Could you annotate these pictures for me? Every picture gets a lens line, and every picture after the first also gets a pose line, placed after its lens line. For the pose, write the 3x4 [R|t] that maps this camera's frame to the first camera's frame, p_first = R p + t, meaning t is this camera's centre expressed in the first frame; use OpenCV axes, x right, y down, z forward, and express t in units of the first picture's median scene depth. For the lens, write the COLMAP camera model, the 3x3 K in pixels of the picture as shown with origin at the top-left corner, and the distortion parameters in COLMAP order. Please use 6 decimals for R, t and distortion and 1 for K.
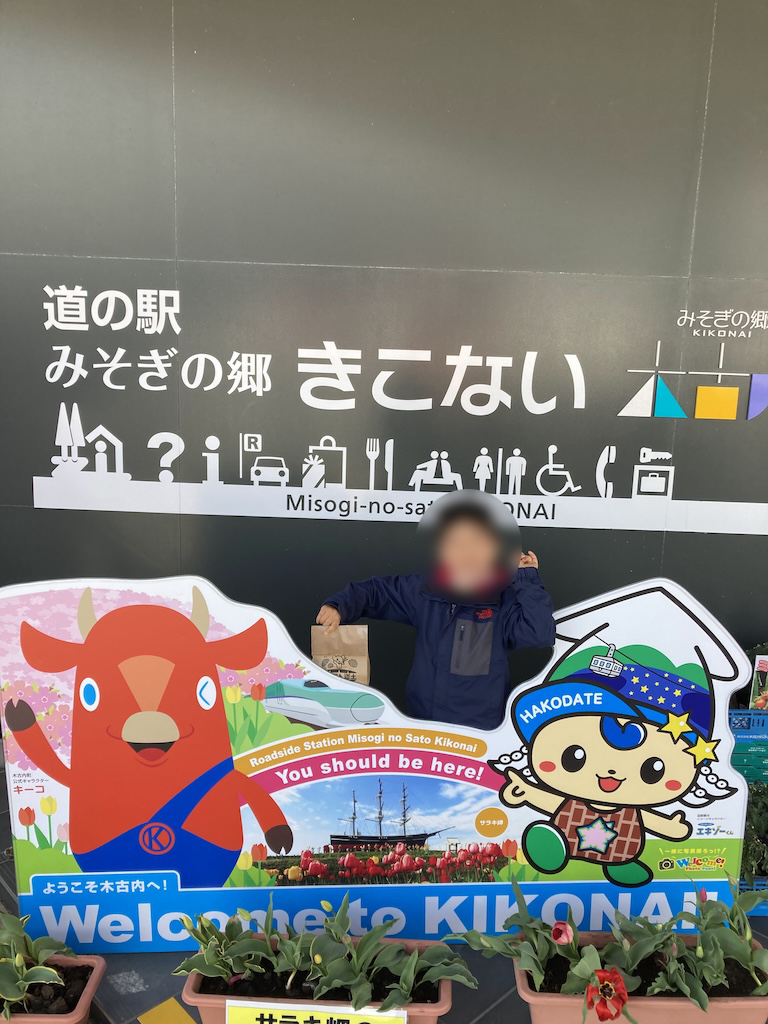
lens RADIAL K [[795.4, 0, 385.0], [0, 795.4, 555.9], [0, 0, 1]] dist [0.124681, -0.312879]
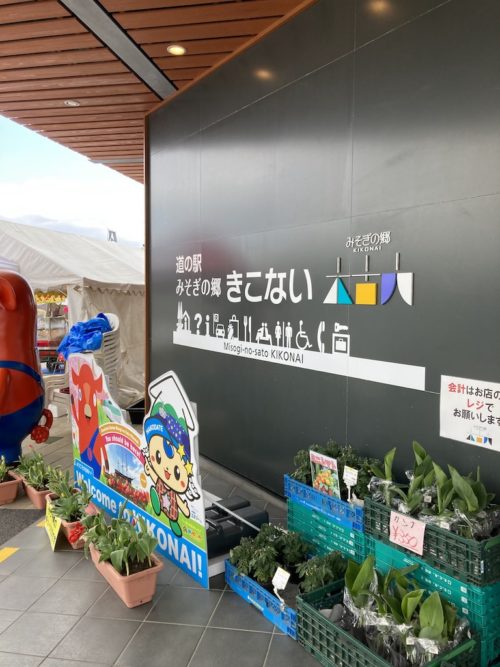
lens RADIAL K [[518.1, 0, 250.6], [0, 518.1, 362.1], [0, 0, 1]] dist [0.124681, -0.312879]
pose [[0.586923, 0.078397, -0.805839, 1.403793], [-0.177149, 0.983619, -0.033332, 0.011516], [0.790025, 0.162317, 0.591196, 0.337345]]
